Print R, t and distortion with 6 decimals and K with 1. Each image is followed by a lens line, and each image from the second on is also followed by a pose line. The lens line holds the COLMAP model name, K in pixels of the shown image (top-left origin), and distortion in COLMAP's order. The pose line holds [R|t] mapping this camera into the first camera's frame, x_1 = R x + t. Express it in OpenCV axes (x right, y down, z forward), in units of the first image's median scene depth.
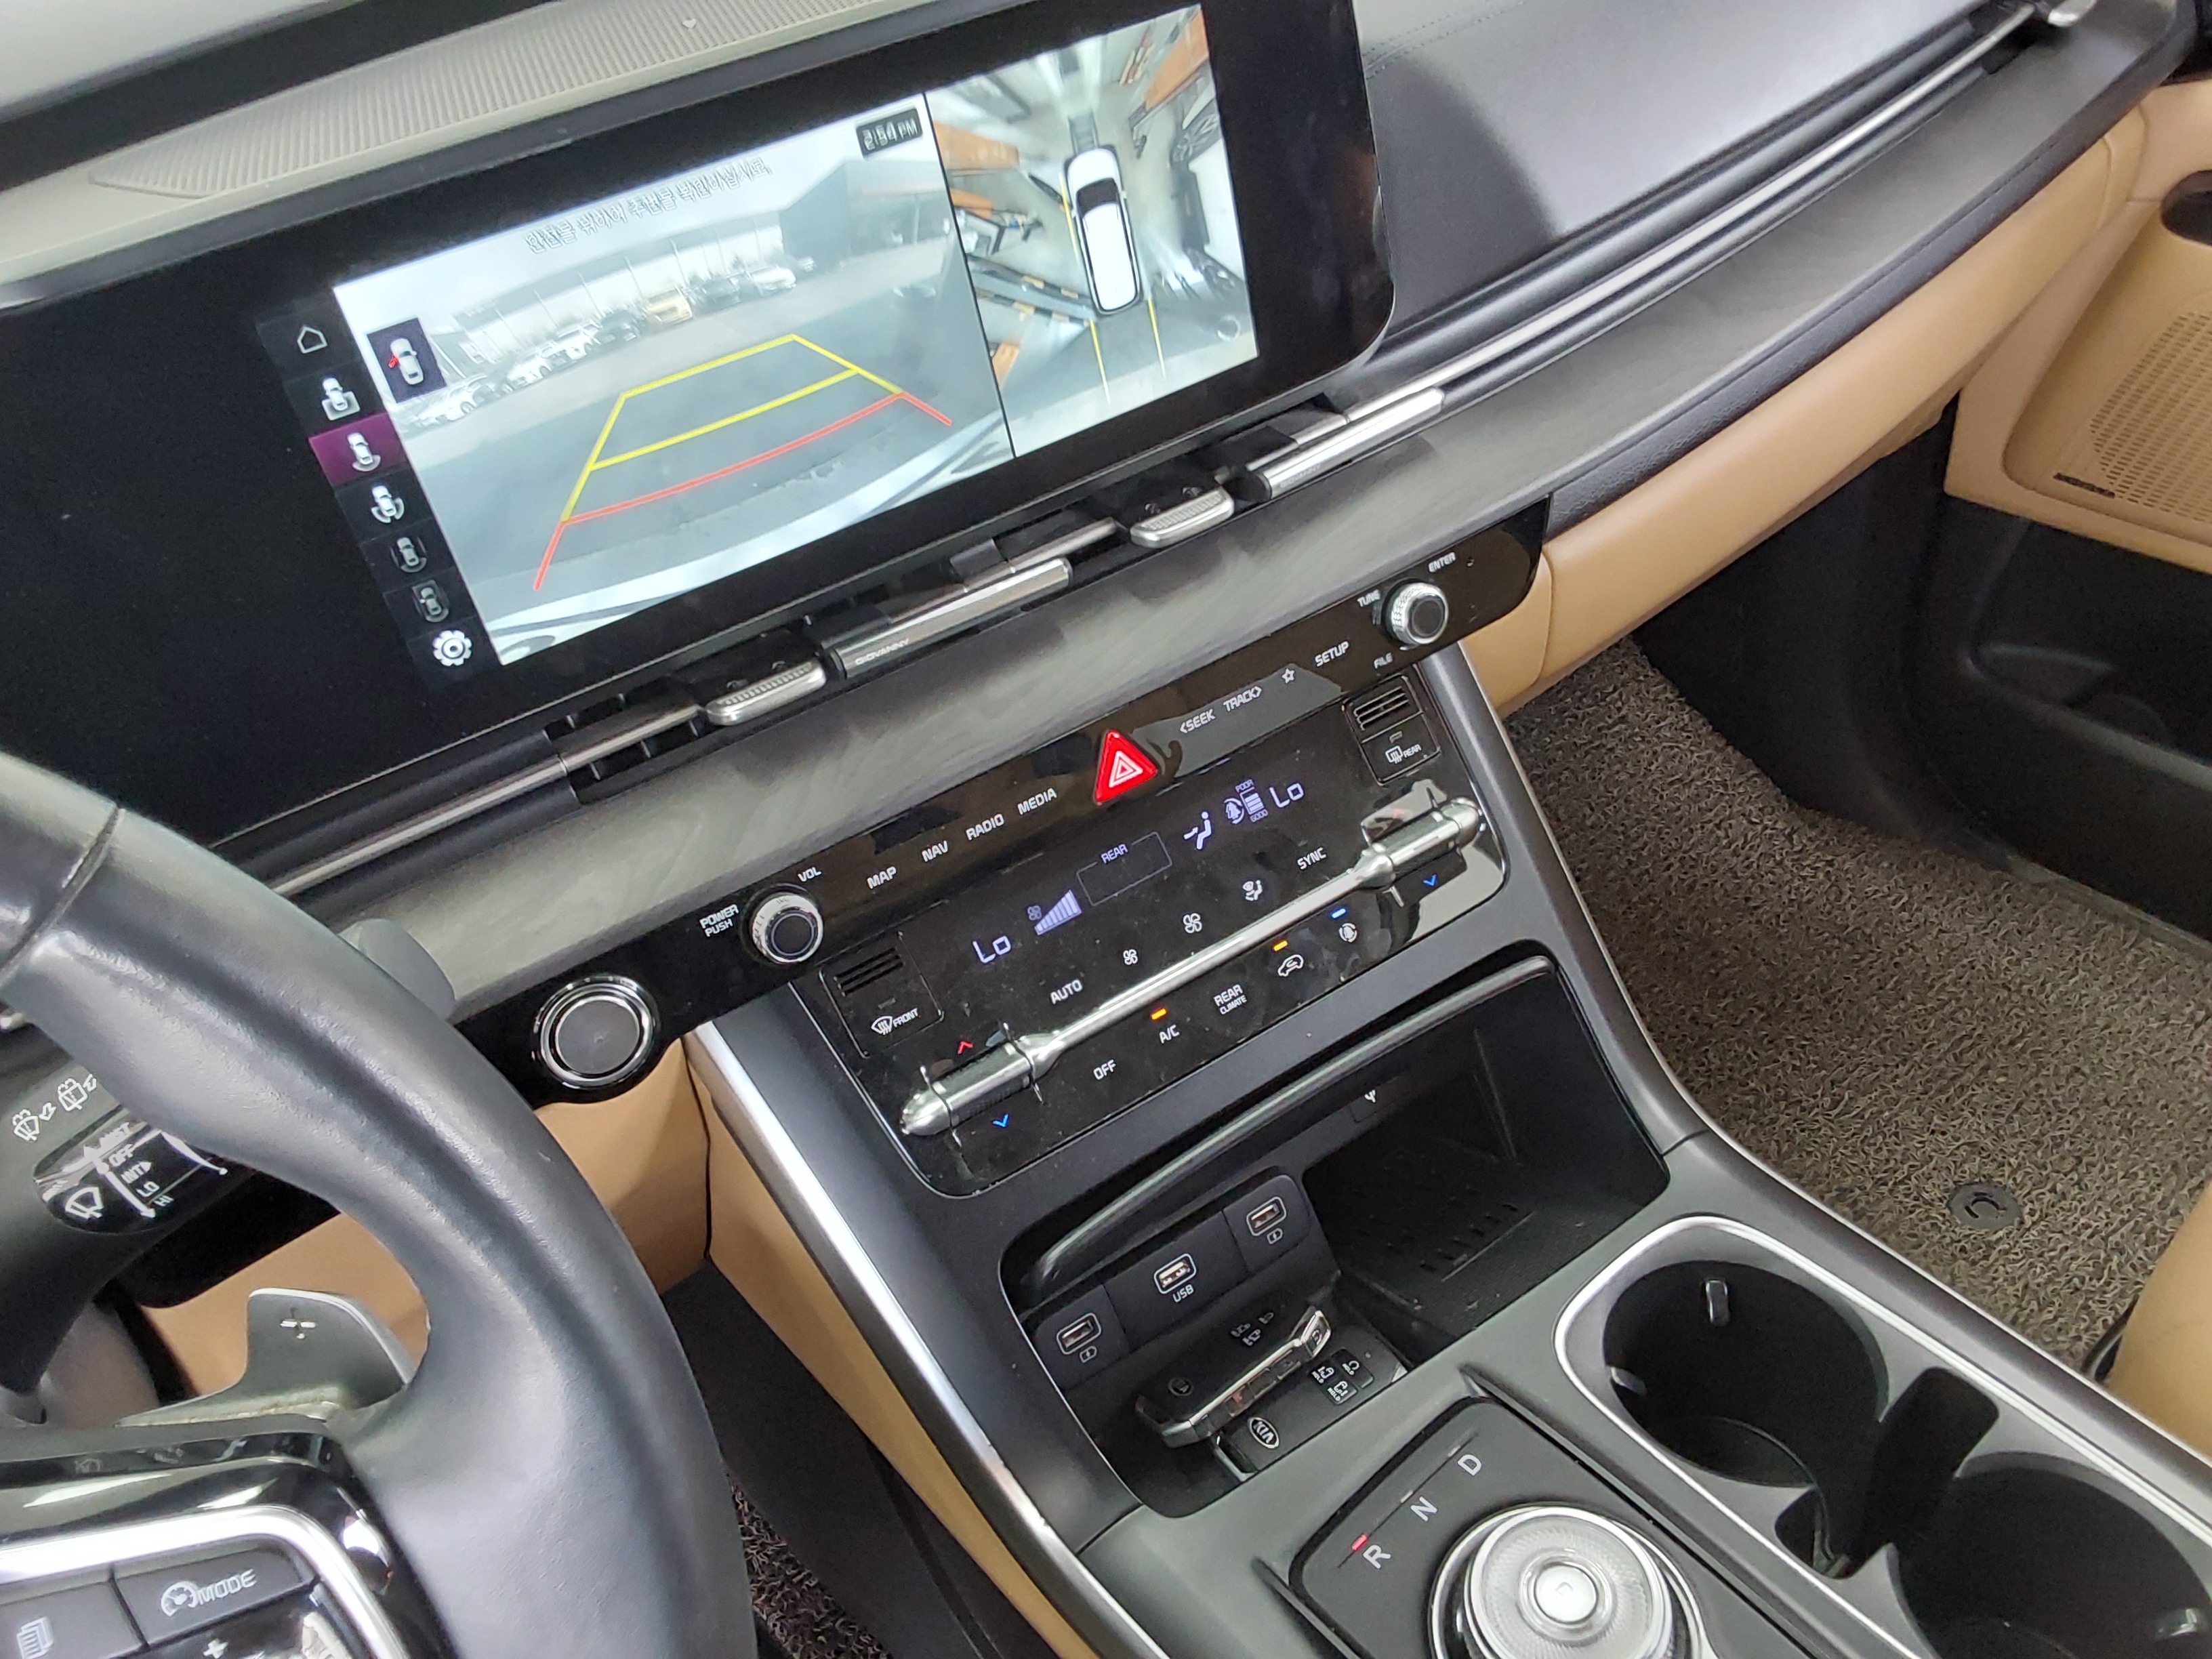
lens RADIAL K [[1745.3, 0, 1091.4], [0, 1745.3, 862.9], [0, 0, 1]] dist [0.122811, -0.194489]
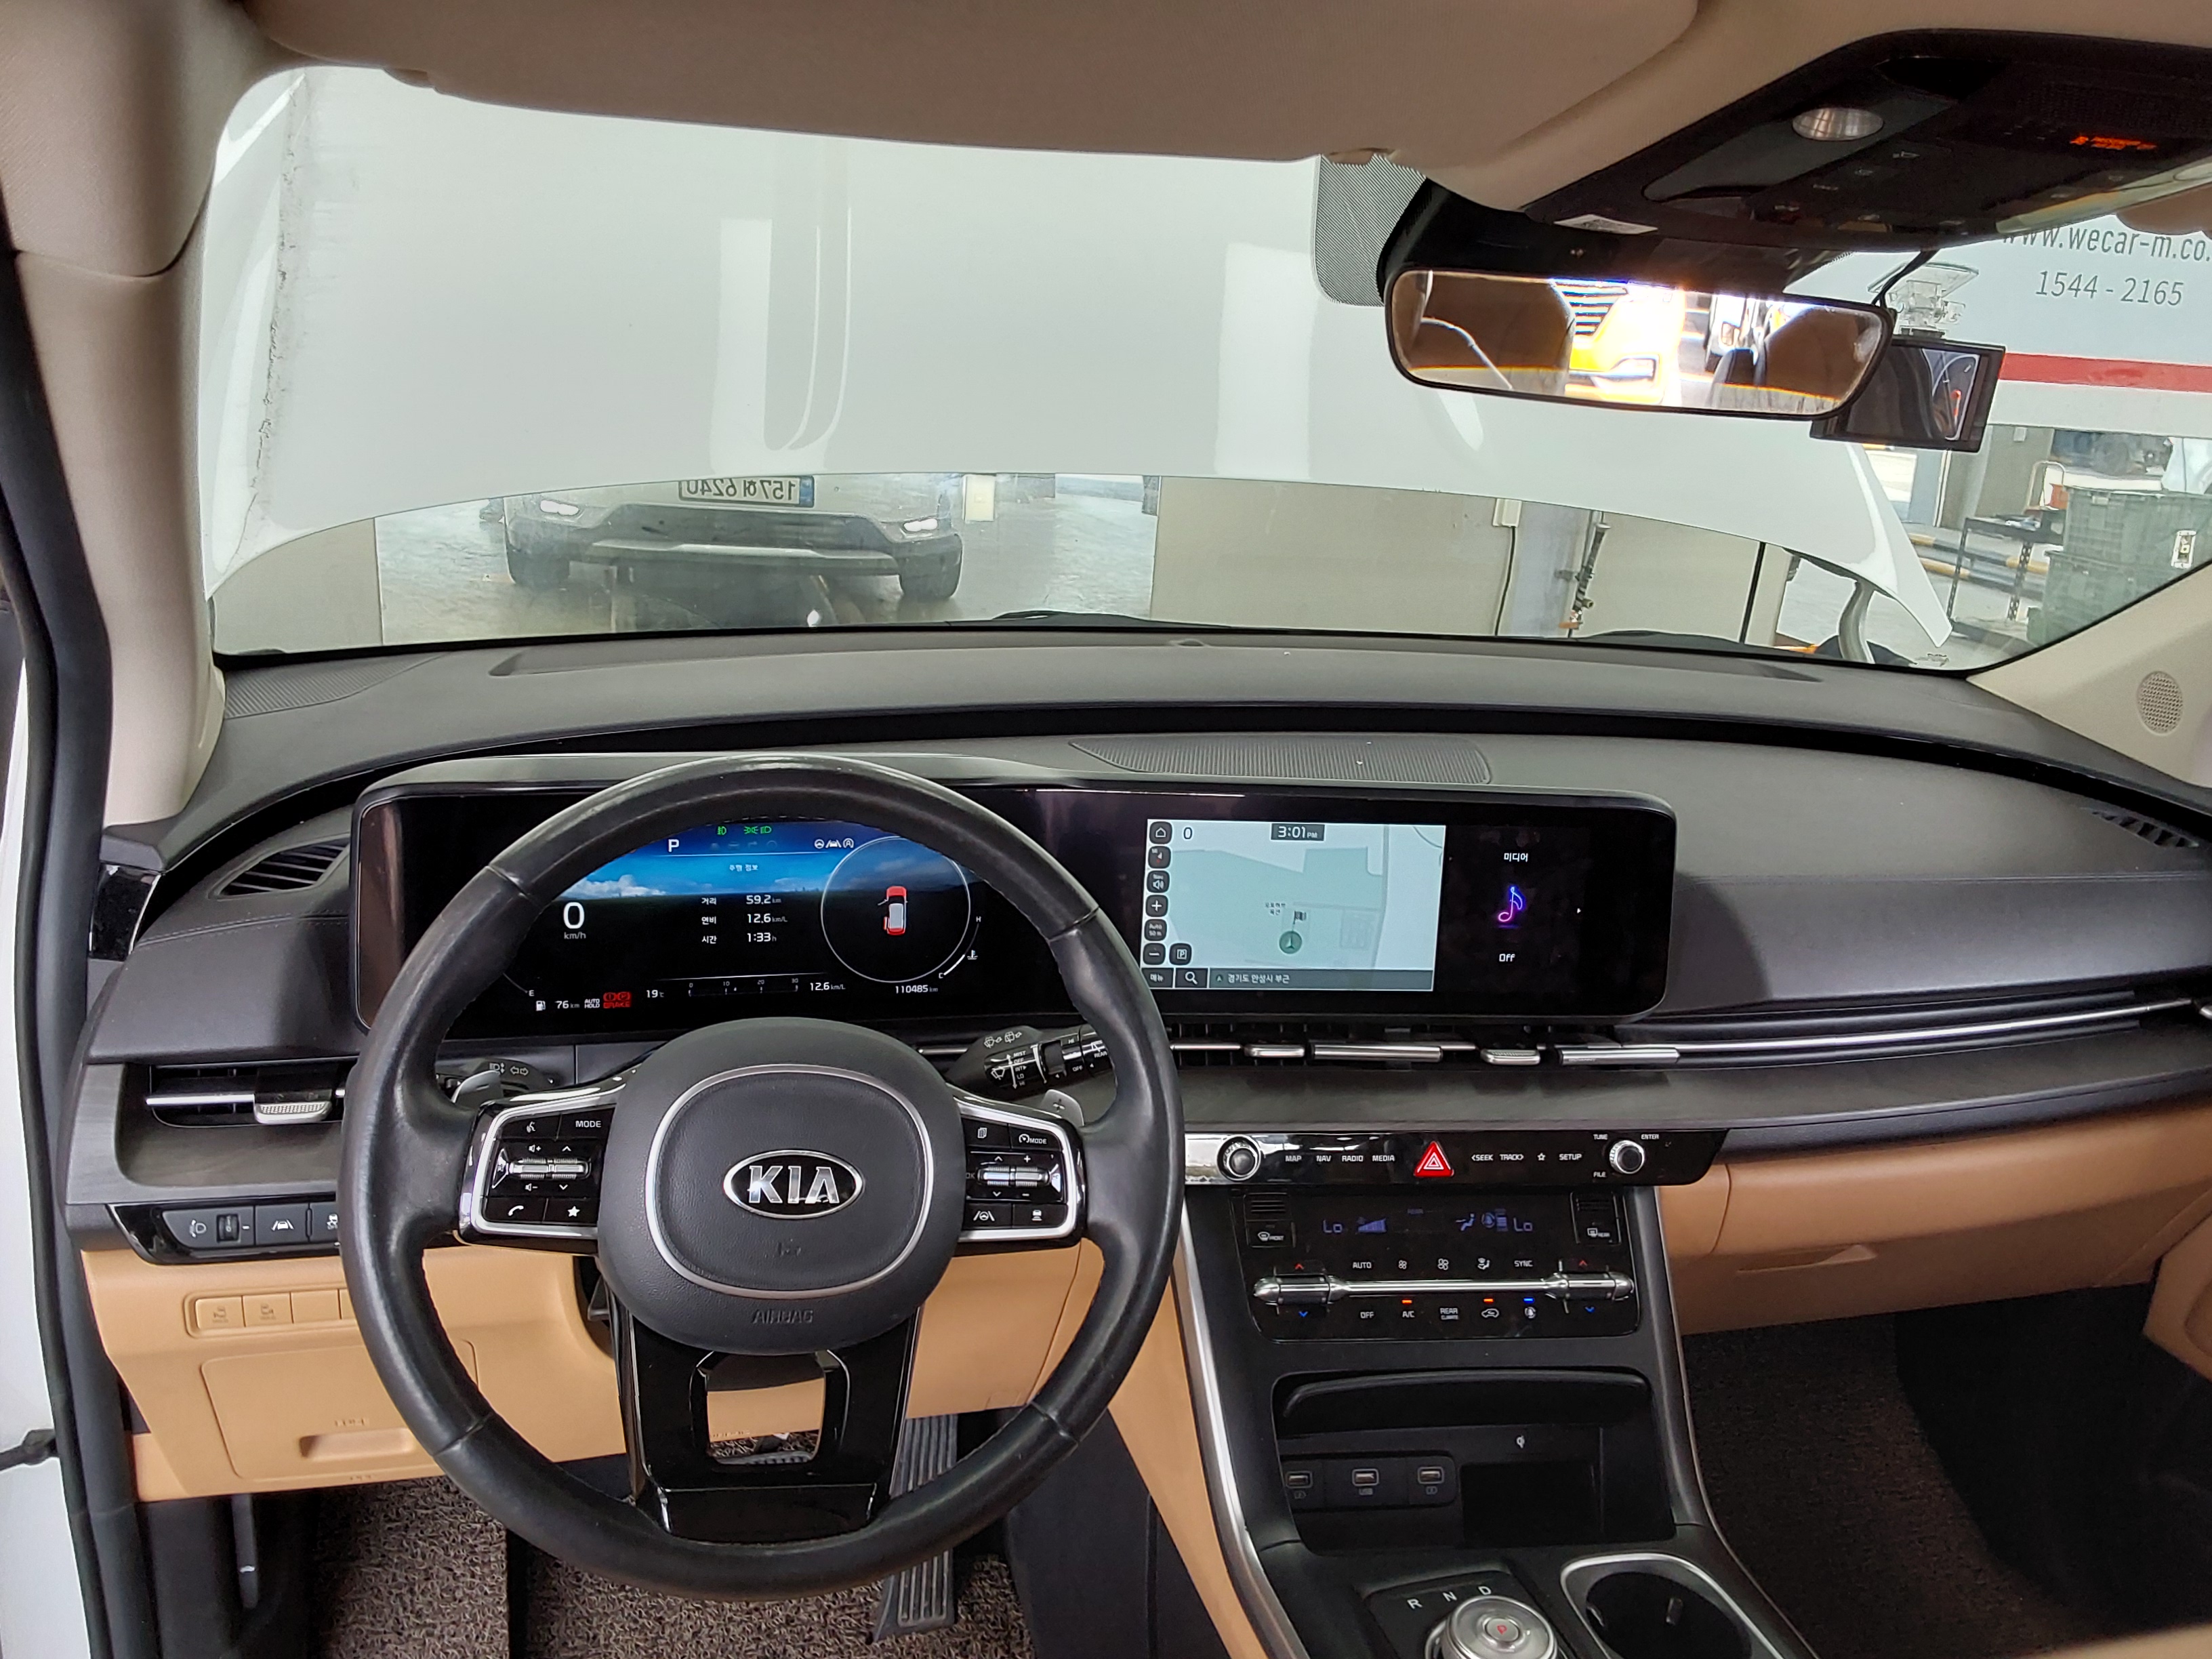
lens RADIAL K [[1704.3, 0, 1102.2], [0, 1704.3, 870.6], [0, 0, 1]] dist [0.089490, 0.000318]
pose [[0.895380, 0.311997, -0.317730, 0.179094], [-0.404617, 0.867980, -0.287916, 0.333618], [0.185954, 0.386353, 0.903412, -0.813171]]
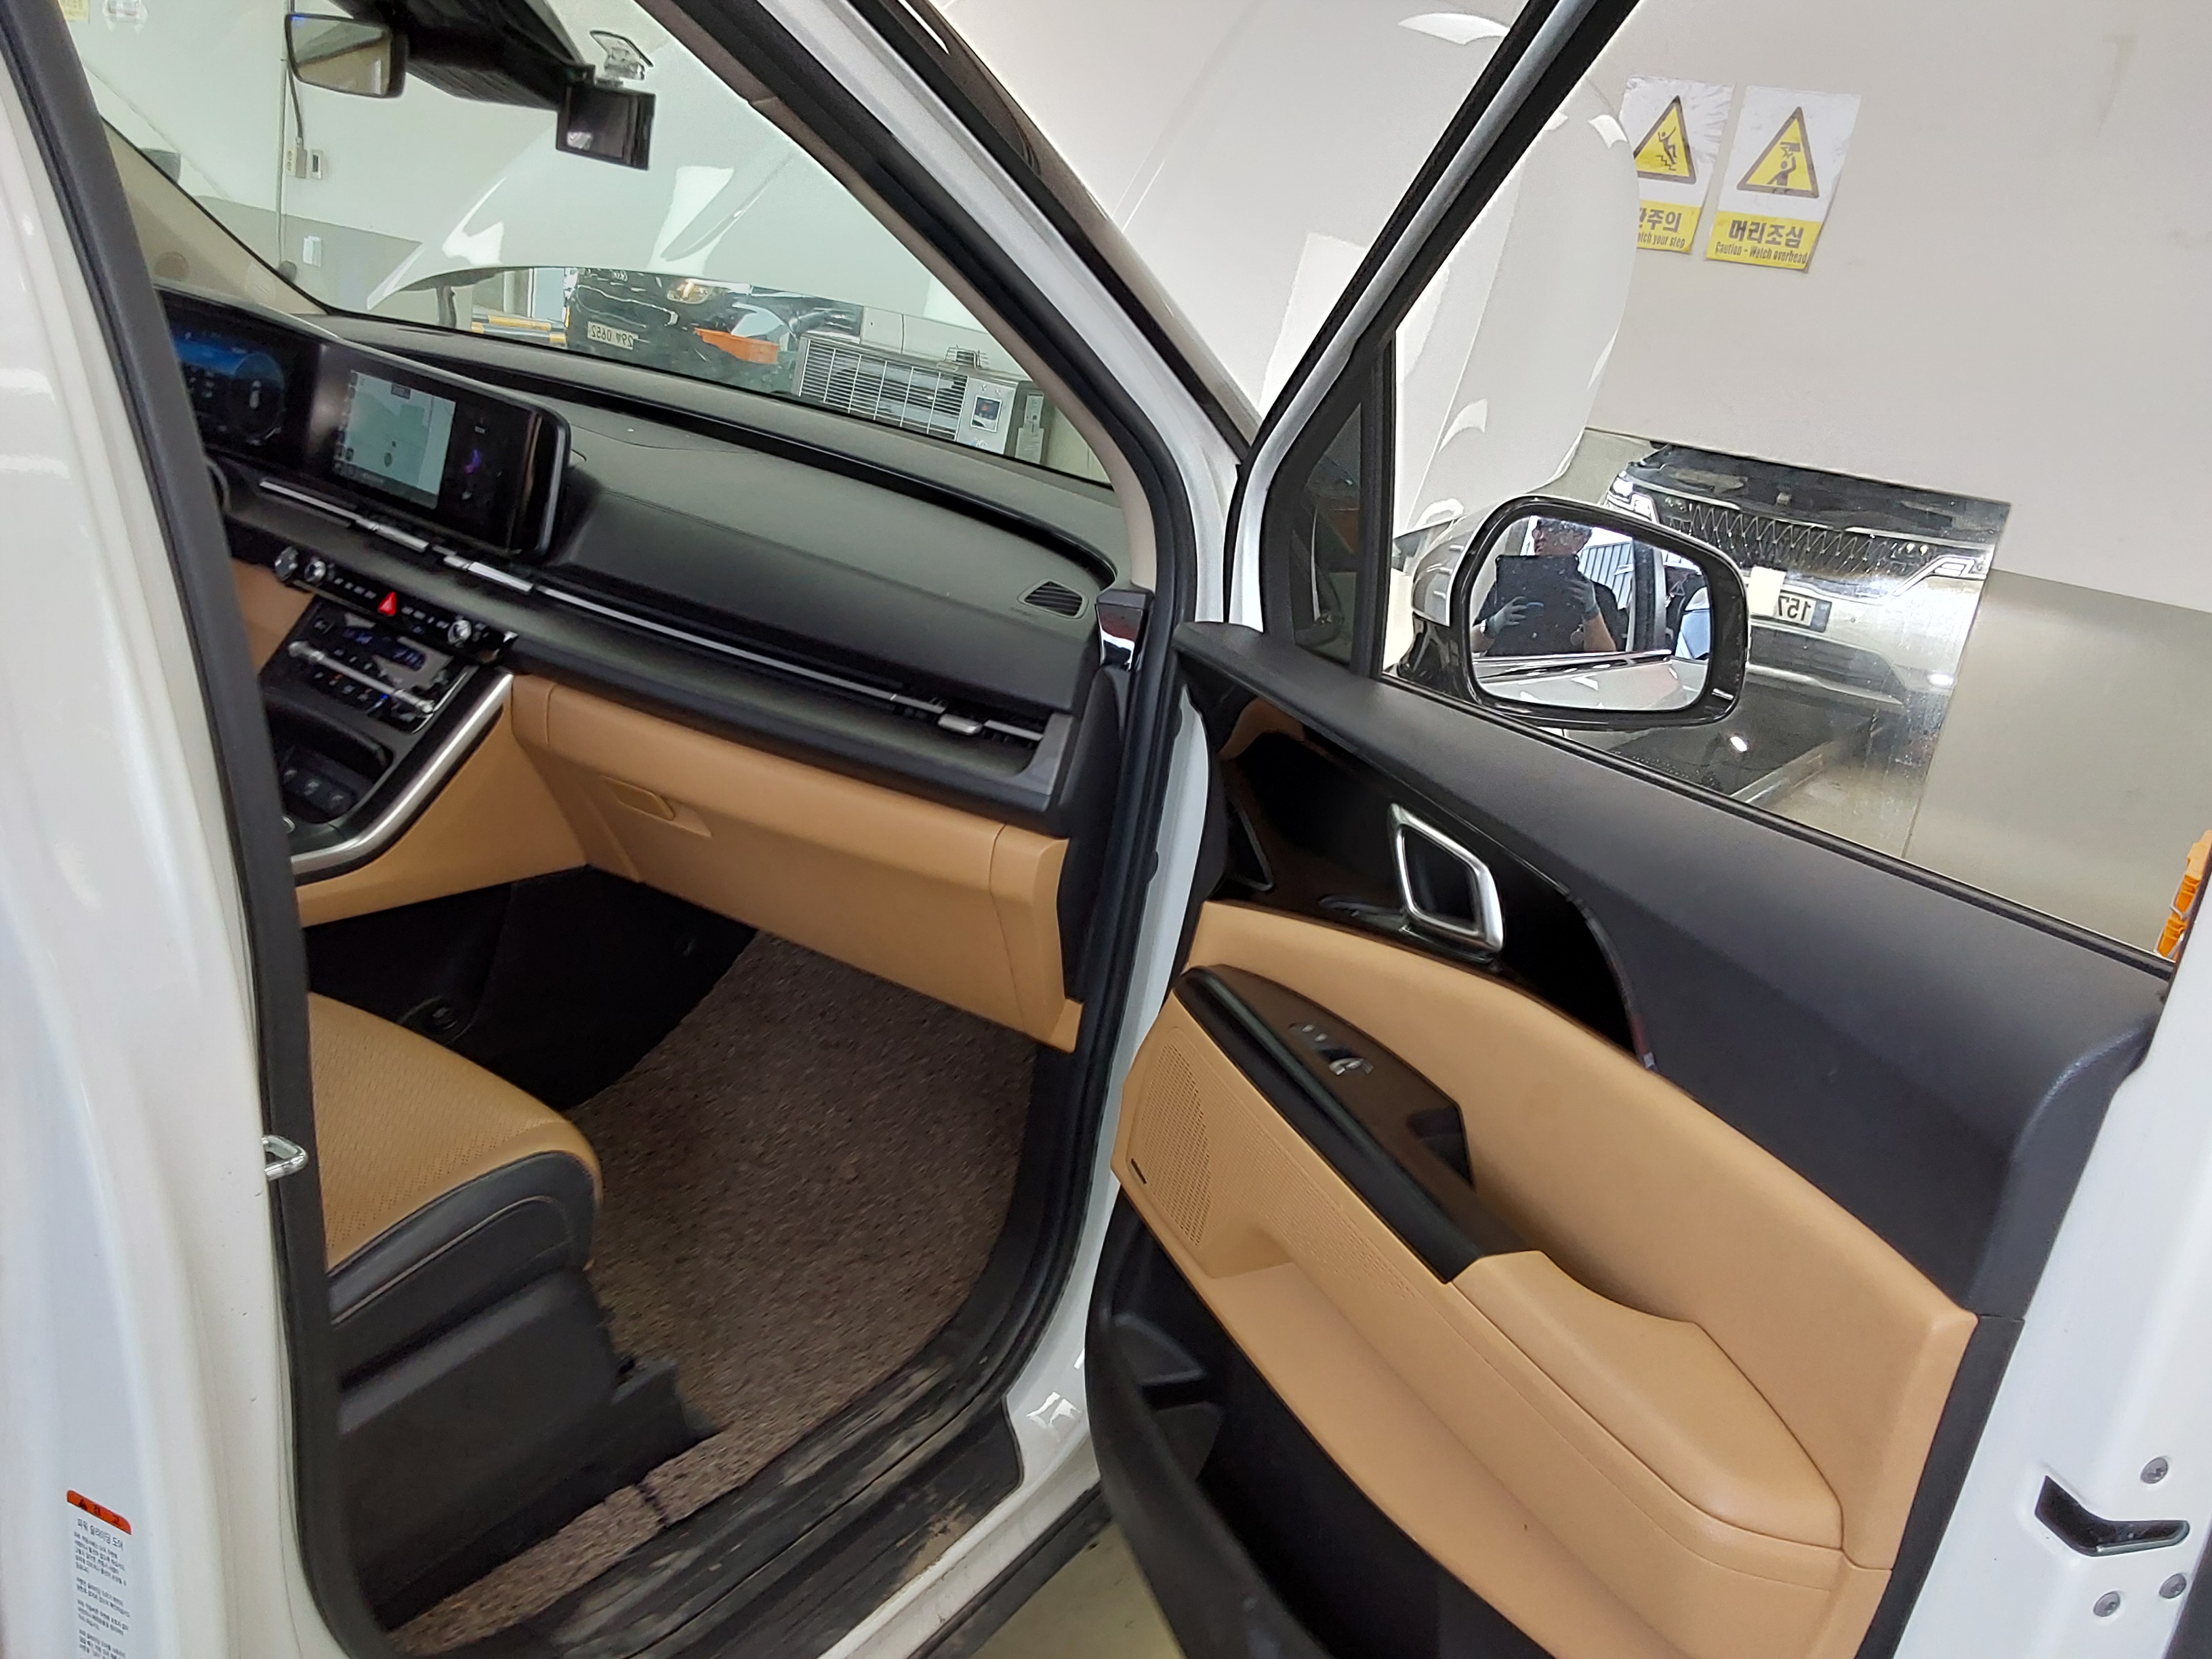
lens RADIAL K [[1787.3, 0, 1142.1], [0, 1787.3, 912.2], [0, 0, 1]] dist [0.142272, -0.209559]
pose [[0.304341, 0.482839, -0.821123, 3.059128], [-0.760143, 0.642606, 0.096127, -0.946626], [0.574072, 0.594916, 0.562598, 0.292095]]
